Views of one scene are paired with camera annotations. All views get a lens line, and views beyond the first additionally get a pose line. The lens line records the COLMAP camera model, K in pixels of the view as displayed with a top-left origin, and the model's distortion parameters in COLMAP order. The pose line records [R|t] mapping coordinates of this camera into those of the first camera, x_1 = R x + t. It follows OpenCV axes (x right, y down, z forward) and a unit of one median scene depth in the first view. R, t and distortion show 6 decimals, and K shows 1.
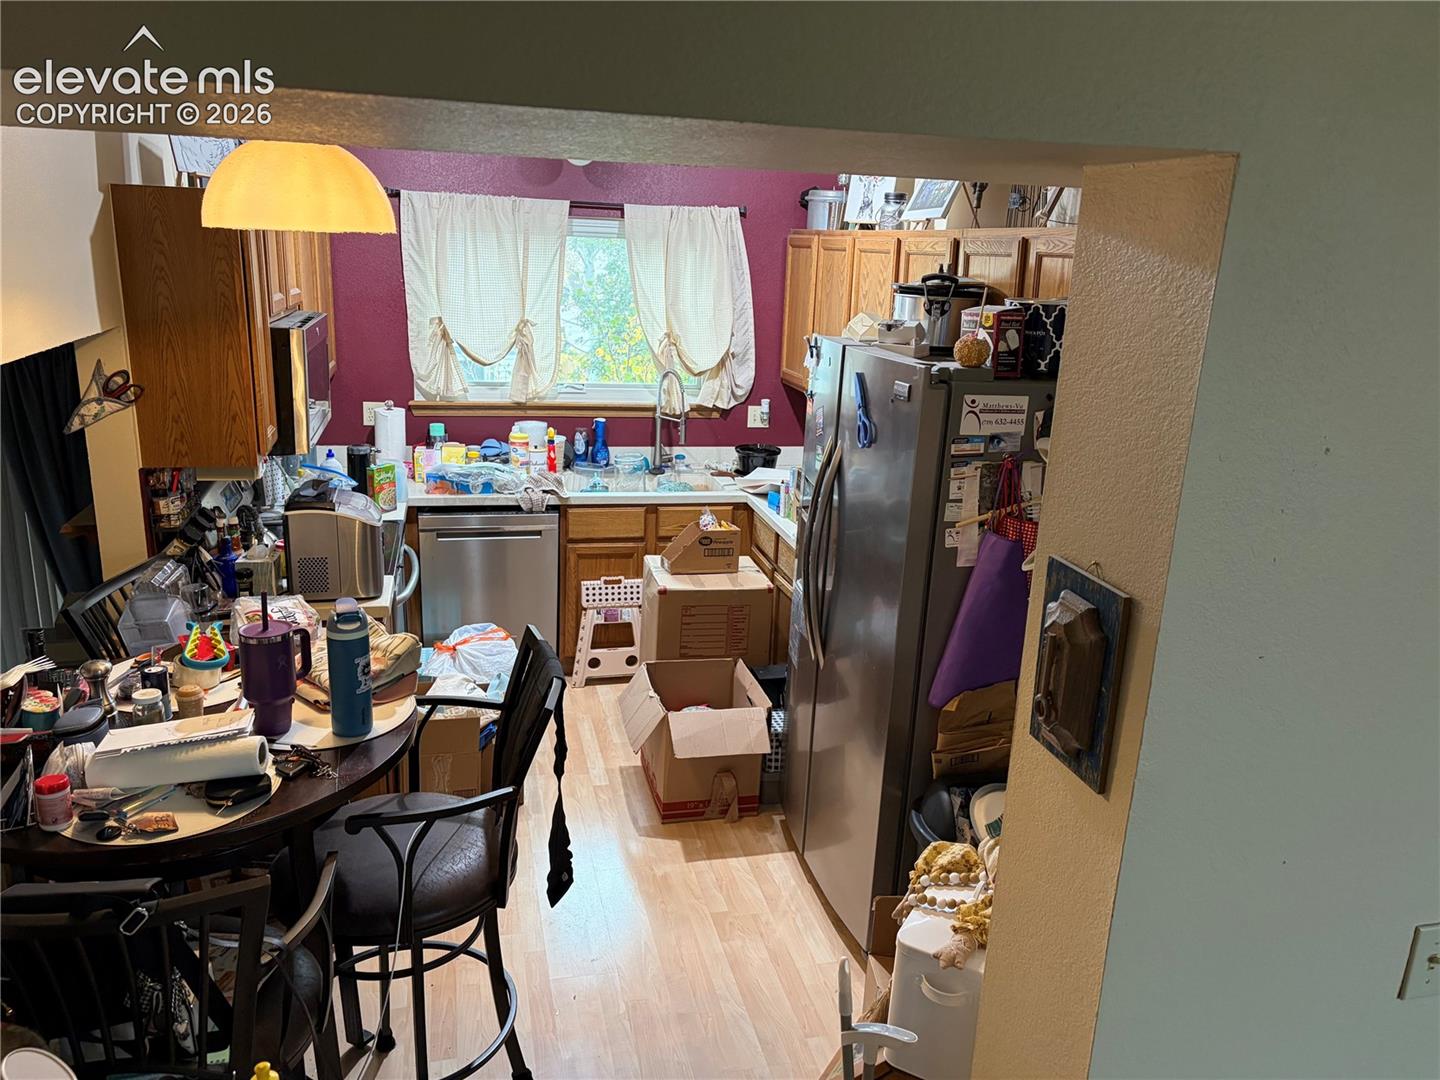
lens RADIAL K [[1062.4, 0, 720.0], [0, 1062.4, 540.0], [0, 0, 1]] dist [0.101745, -0.123873]
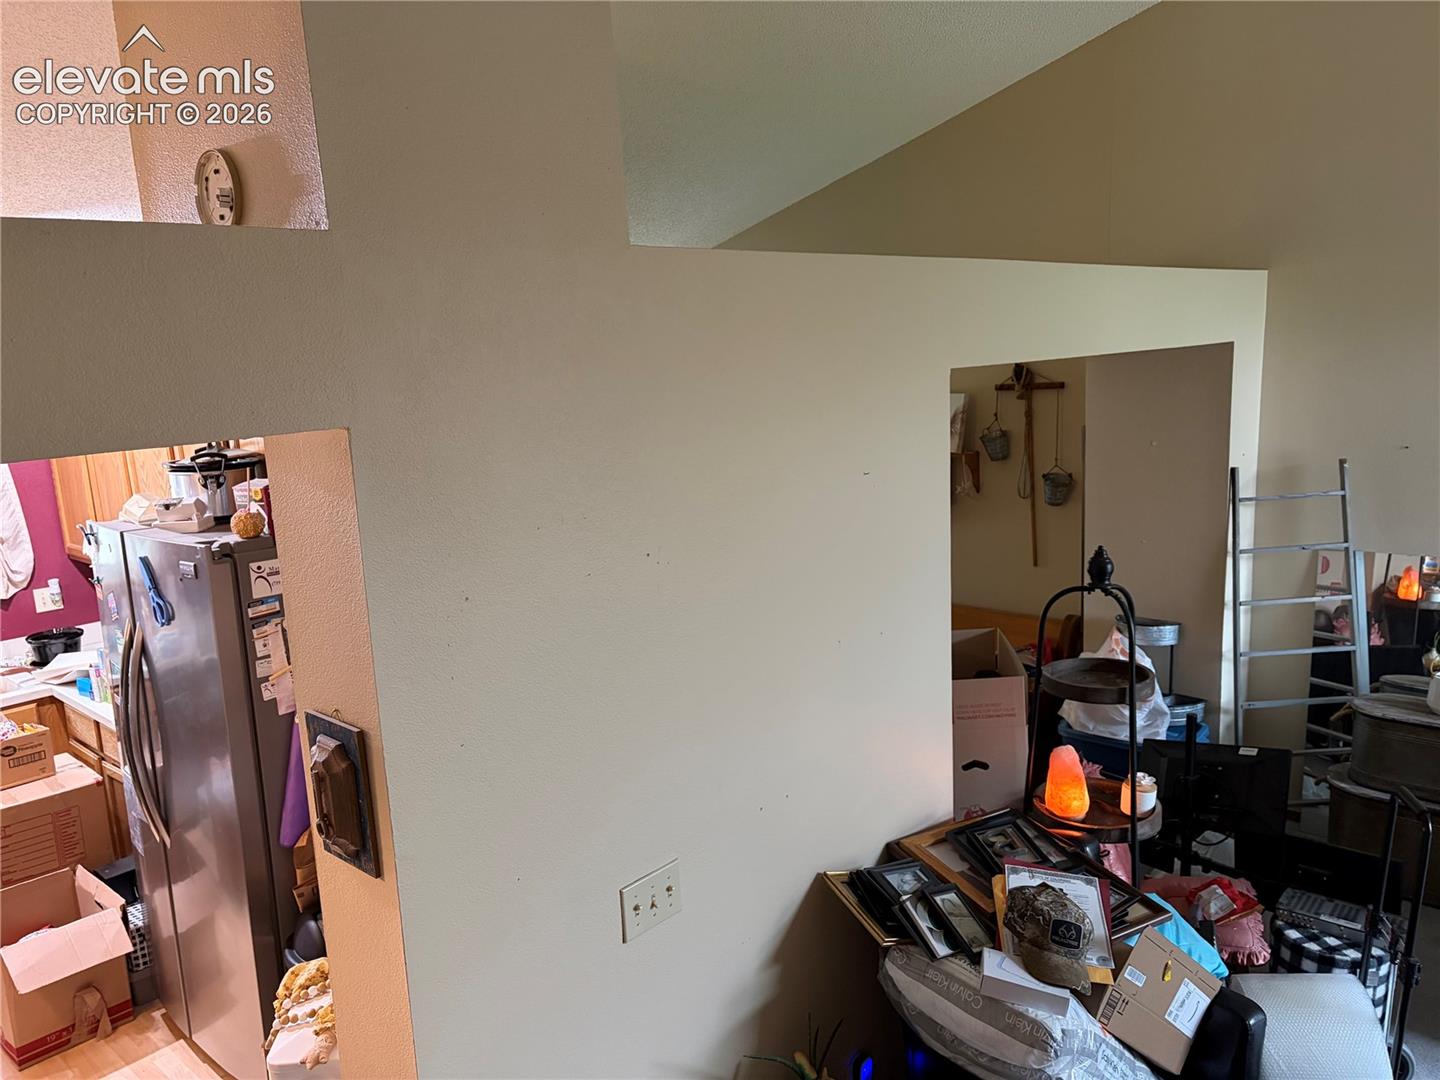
lens RADIAL K [[1062.4, 0, 720.0], [0, 1062.4, 540.0], [0, 0, 1]] dist [0.101745, -0.123873]
pose [[0.819538, -0.184361, 0.542558, 0.020268], [0.232550, 0.972361, -0.020861, -0.017677], [-0.523716, 0.143268, 0.839759, -0.160441]]
